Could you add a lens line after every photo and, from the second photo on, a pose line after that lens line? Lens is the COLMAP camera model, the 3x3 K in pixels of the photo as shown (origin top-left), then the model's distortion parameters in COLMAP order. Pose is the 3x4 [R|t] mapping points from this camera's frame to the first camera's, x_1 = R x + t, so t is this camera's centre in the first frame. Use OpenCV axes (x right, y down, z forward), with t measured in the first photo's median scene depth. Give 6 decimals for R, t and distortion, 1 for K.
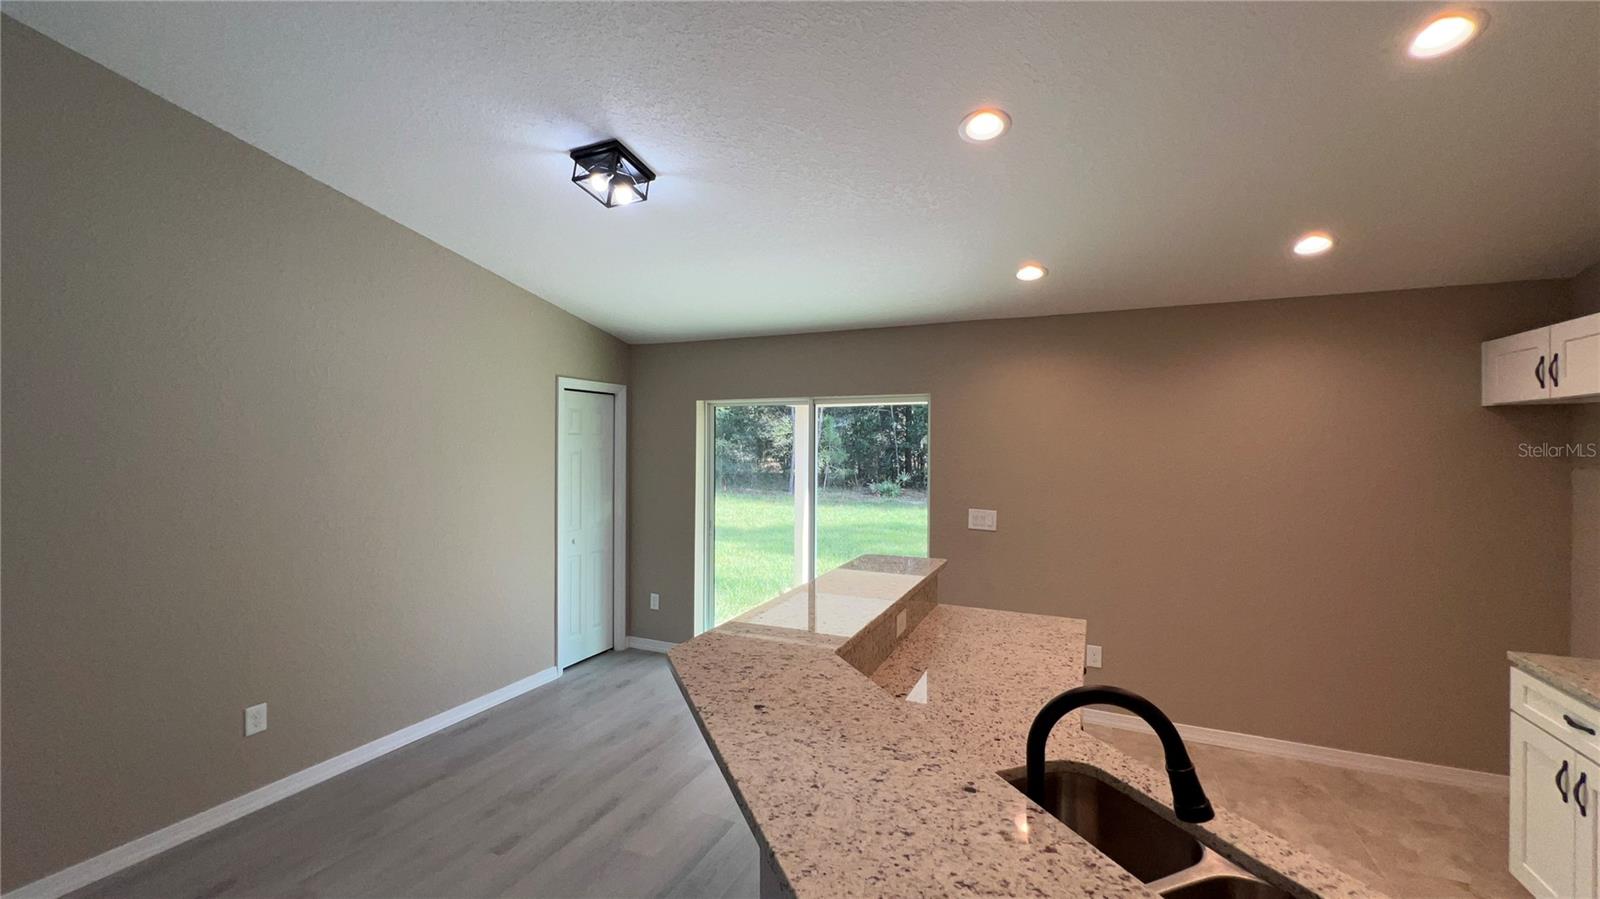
lens RADIAL K [[643.8, 0, 799.0], [0, 643.8, 448.9], [0, 0, 1]] dist [-0.002866, 0.000776]
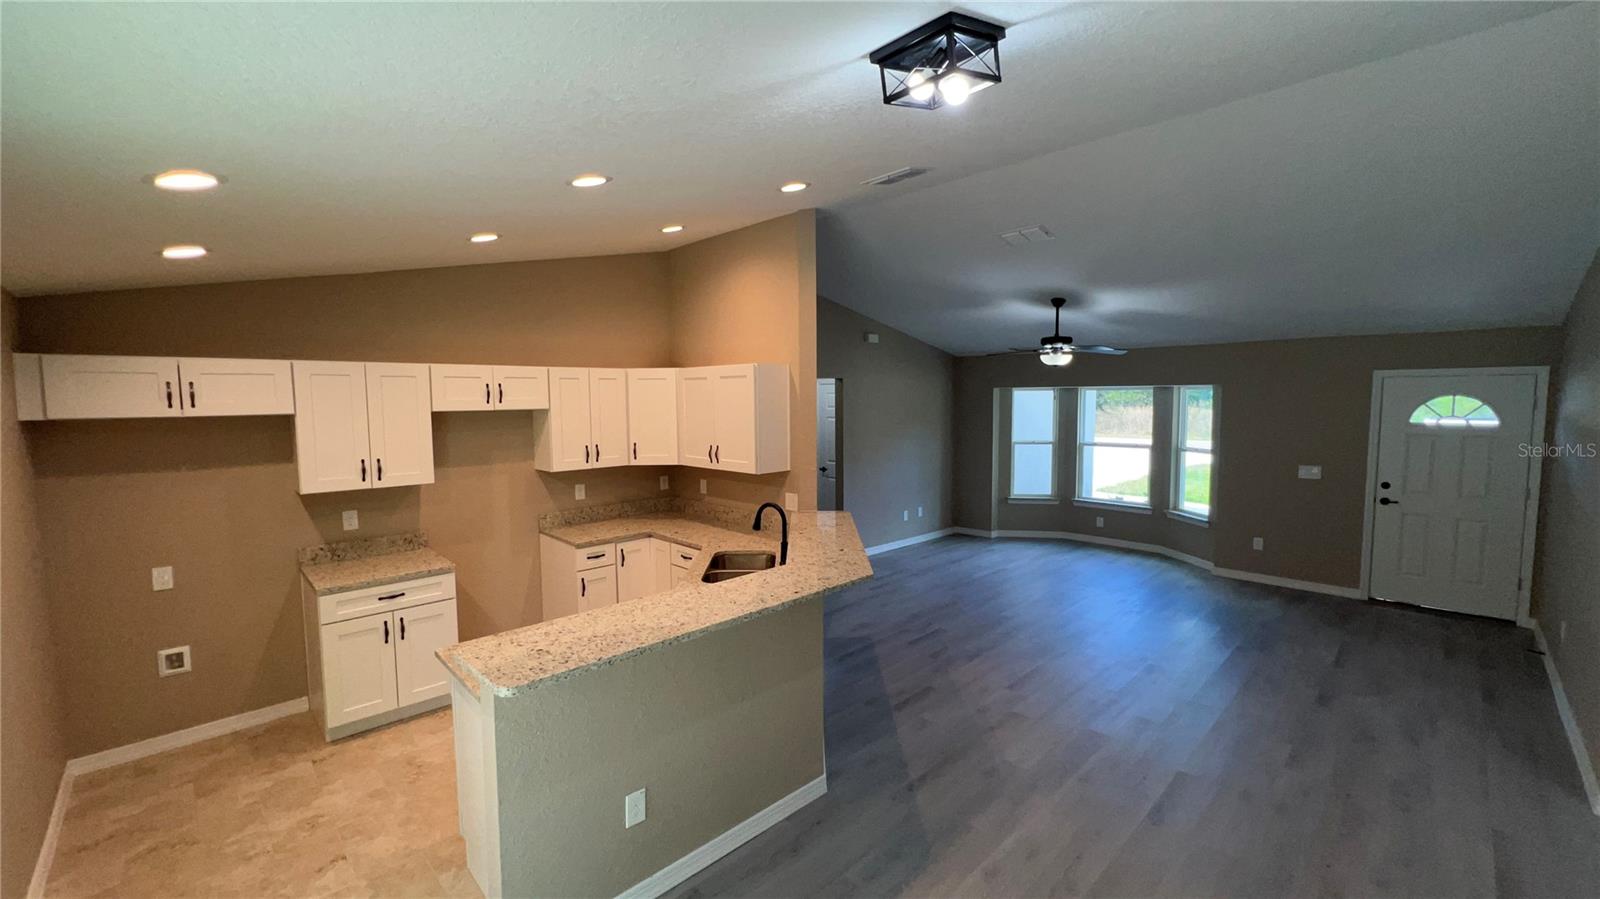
lens RADIAL K [[643.8, 0, 800.3], [0, 643.8, 443.6], [0, 0, 1]] dist [-0.002866, 0.000776]
pose [[-0.932649, -0.024189, 0.359972, -0.213321], [0.006668, 0.996424, 0.084233, -0.061949], [-0.360723, 0.080960, -0.929153, 0.887174]]
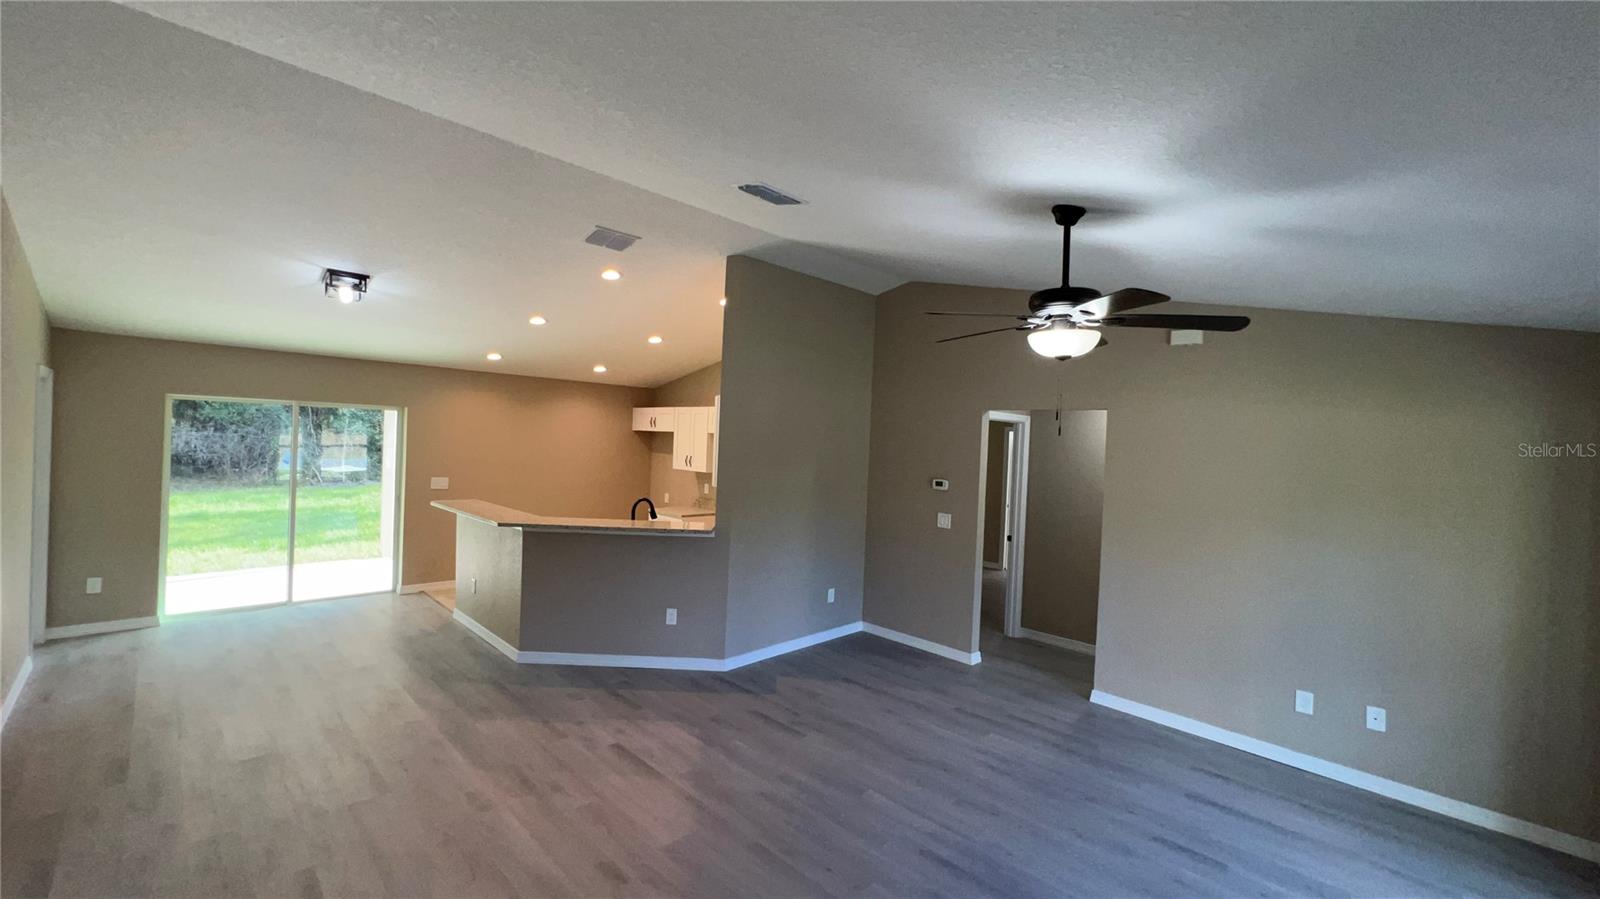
lens RADIAL K [[643.8, 0, 800.1], [0, 643.8, 449.9], [0, 0, 1]] dist [-0.002866, 0.000776]
pose [[0.347652, -0.002786, 0.937620, -0.786598], [-0.032583, 0.999356, 0.015050, -0.028993], [-0.937057, -0.035783, 0.347337, -0.395917]]
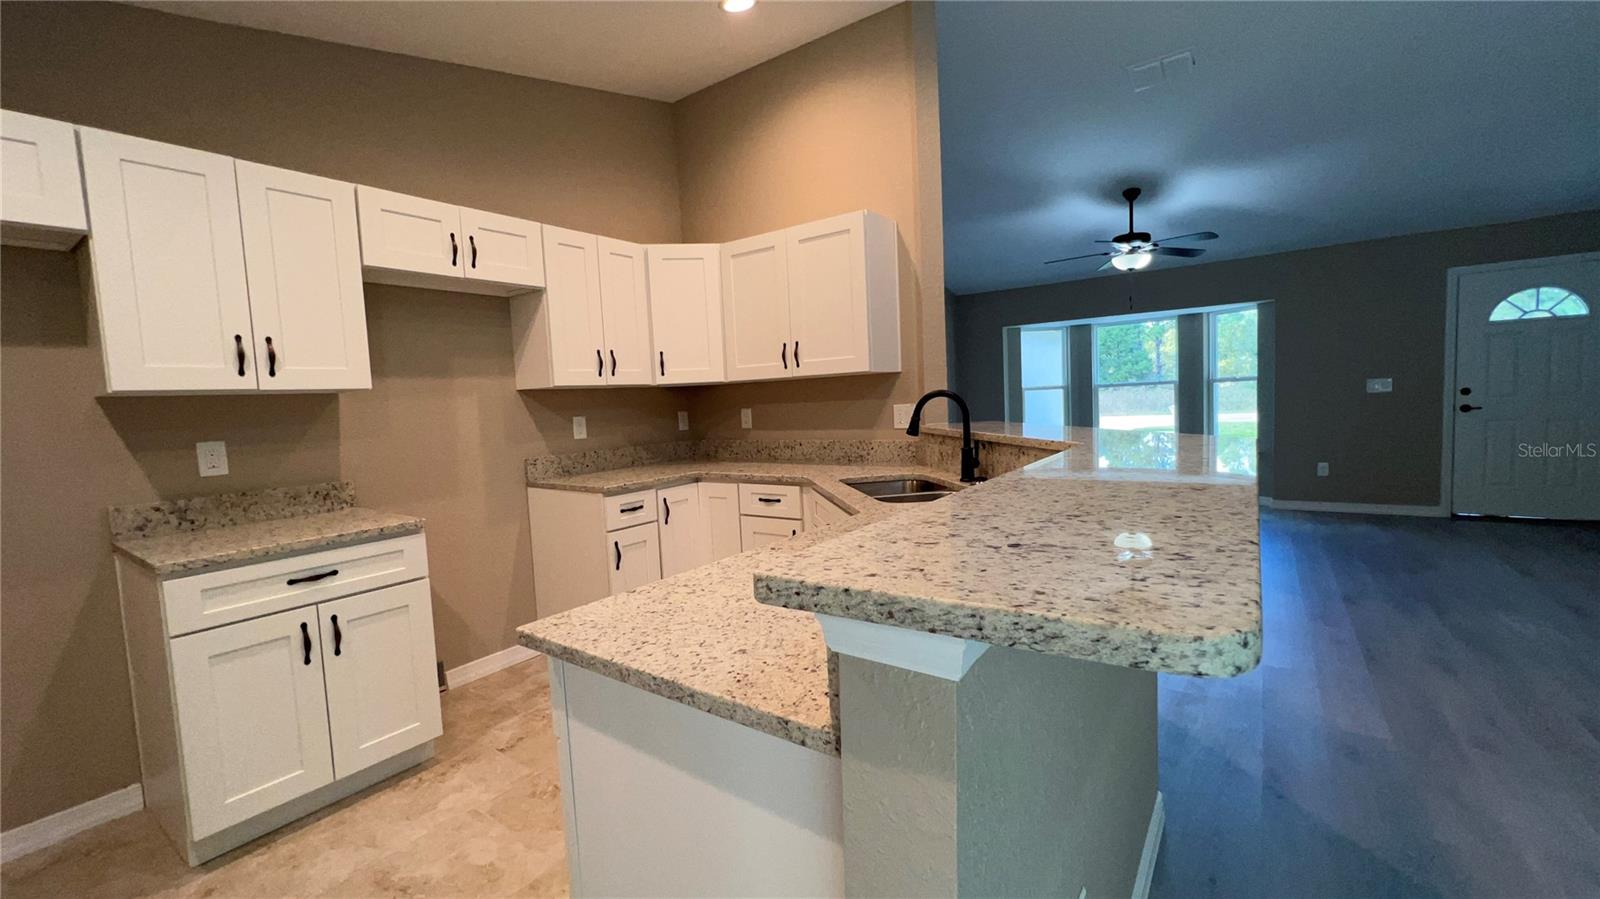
lens RADIAL K [[643.8, 0, 798.2], [0, 643.8, 443.1], [0, 0, 1]] dist [-0.002866, 0.000776]
pose [[-0.980486, 0.028821, 0.194466, 0.104872], [0.044617, 0.996006, 0.077342, 0.069439], [-0.191460, 0.084509, -0.977855, 0.713813]]
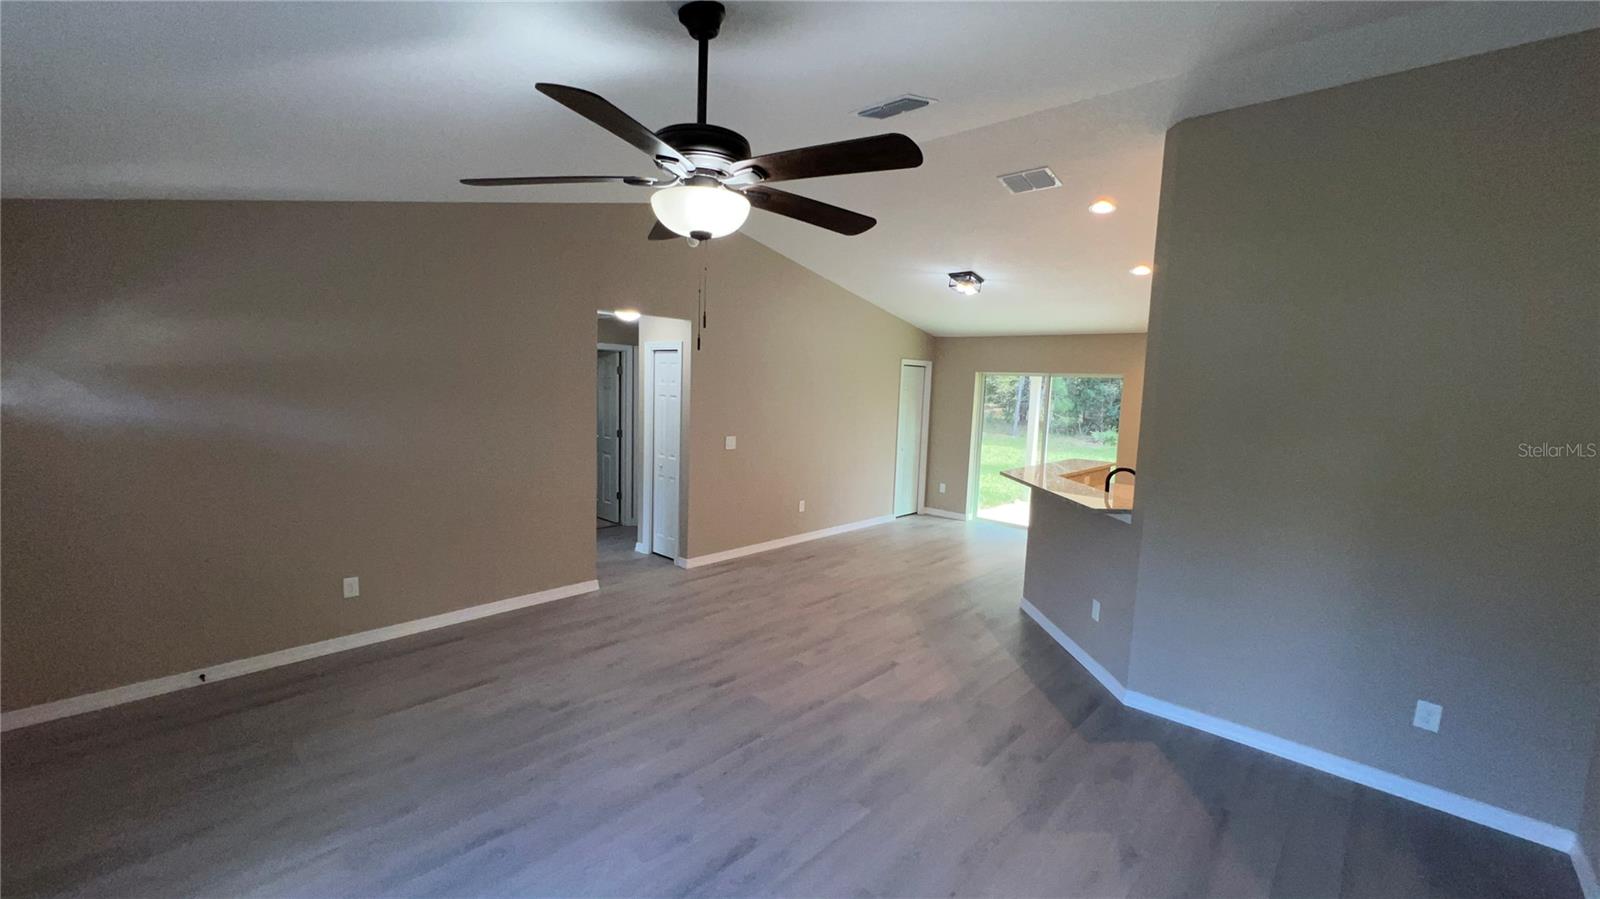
lens RADIAL K [[643.8, 0, 794.9], [0, 643.8, 452.1], [0, 0, 1]] dist [-0.002866, 0.000776]
pose [[0.944426, 0.064292, -0.322375, -0.047466], [-0.033097, 0.994302, 0.101335, -0.020848], [0.327053, -0.085034, 0.941173, -0.745394]]
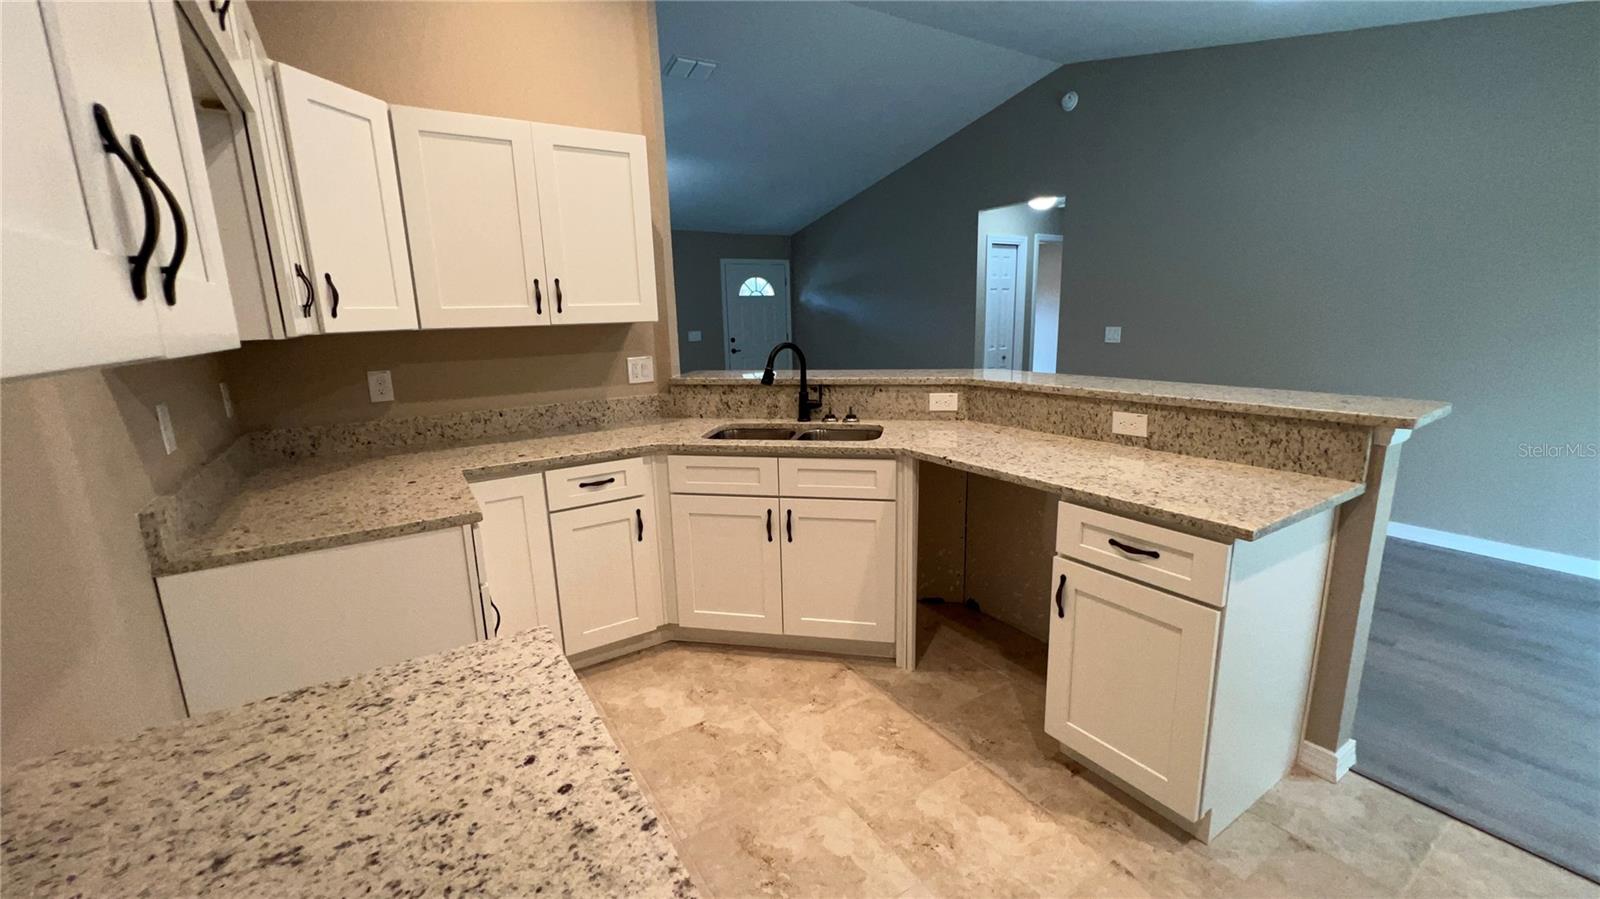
lens RADIAL K [[643.8, 0, 799.5], [0, 643.8, 442.1], [0, 0, 1]] dist [-0.002866, 0.000776]
pose [[-0.535790, 0.177890, -0.825399, 0.562704], [0.019032, 0.979850, 0.198824, 0.046237], [0.844137, 0.090819, -0.528380, 0.509160]]
